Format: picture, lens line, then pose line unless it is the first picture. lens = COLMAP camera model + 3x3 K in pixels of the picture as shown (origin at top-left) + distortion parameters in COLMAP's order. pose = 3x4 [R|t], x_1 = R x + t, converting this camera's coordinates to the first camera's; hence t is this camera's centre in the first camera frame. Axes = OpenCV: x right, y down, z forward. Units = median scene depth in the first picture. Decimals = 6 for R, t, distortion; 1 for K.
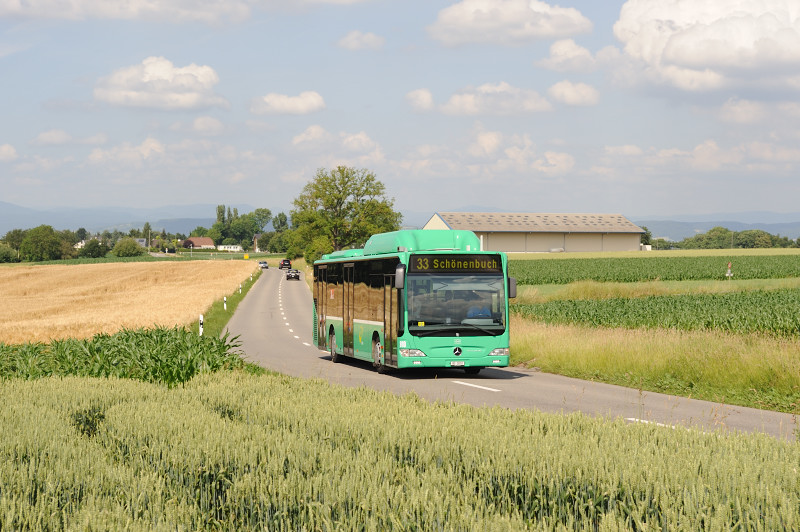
lens RADIAL K [[1584.8, 0, 400.0], [0, 1584.8, 266.0], [0, 0, 1]] dist [0.019183, 0.014202]
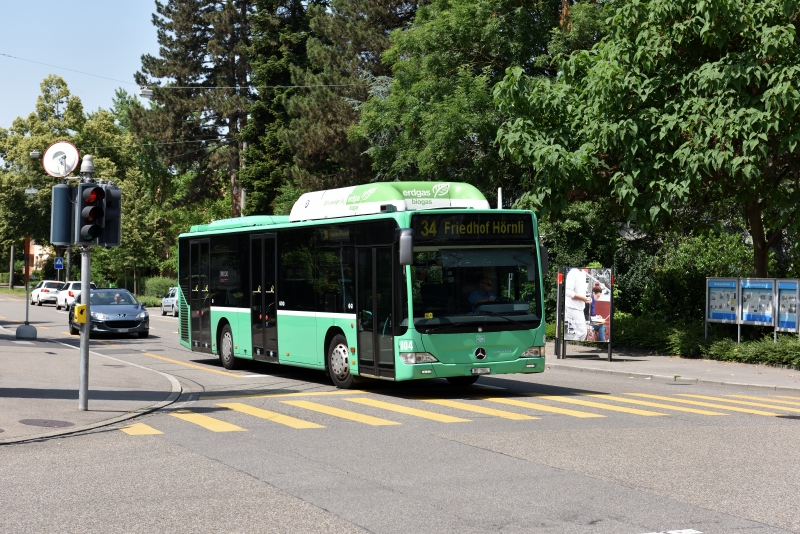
lens RADIAL K [[1469.5, 0, 400.0], [0, 1469.5, 267.0], [0, 0, 1]] dist [-0.007963, 0.010056]
pose [[0.976568, -0.019883, 0.214290, -0.135245], [0.017442, 0.999760, 0.013275, 0.006769], [-0.214503, -0.009226, 0.976680, 0.378905]]
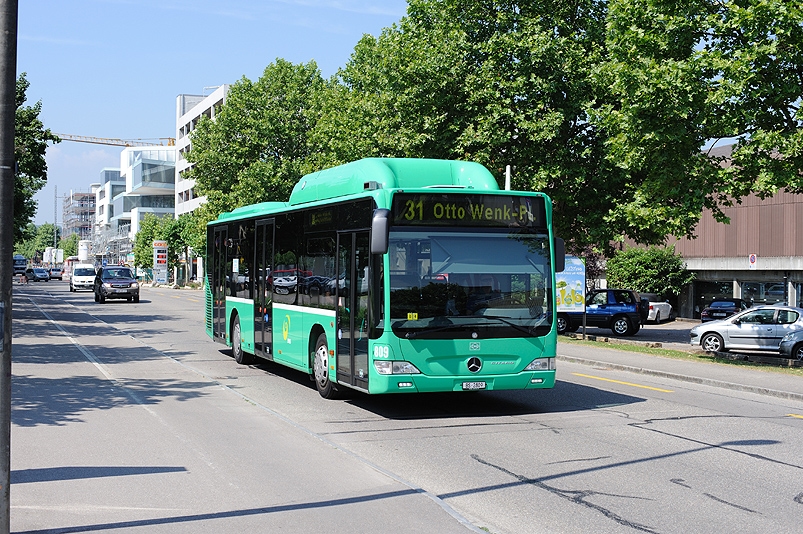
lens RADIAL K [[1166.4, 0, 401.5], [0, 1166.4, 267.0], [0, 0, 1]] dist [-0.201743, 0.000876]
pose [[0.991980, 0.009573, 0.126029, -0.042777], [-0.011308, 0.999851, 0.013057, 0.013596], [-0.125885, -0.014378, 0.991941, 0.587801]]
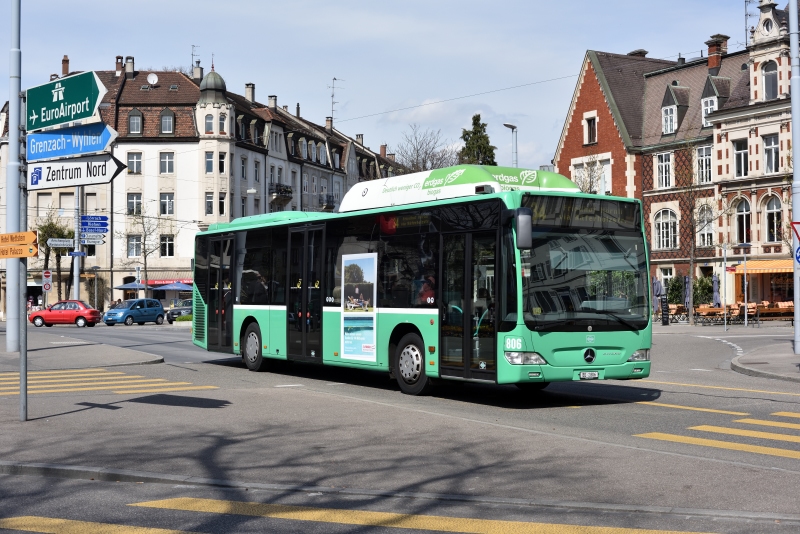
lens RADIAL K [[1162.1, 0, 400.0], [0, 1162.1, 267.0], [0, 0, 1]] dist [-0.201743, 0.000876]
pose [[0.950755, 0.020941, 0.309236, -0.173446], [-0.016068, 0.999703, -0.018297, 0.028867], [-0.309527, 0.012428, 0.950809, 0.594595]]
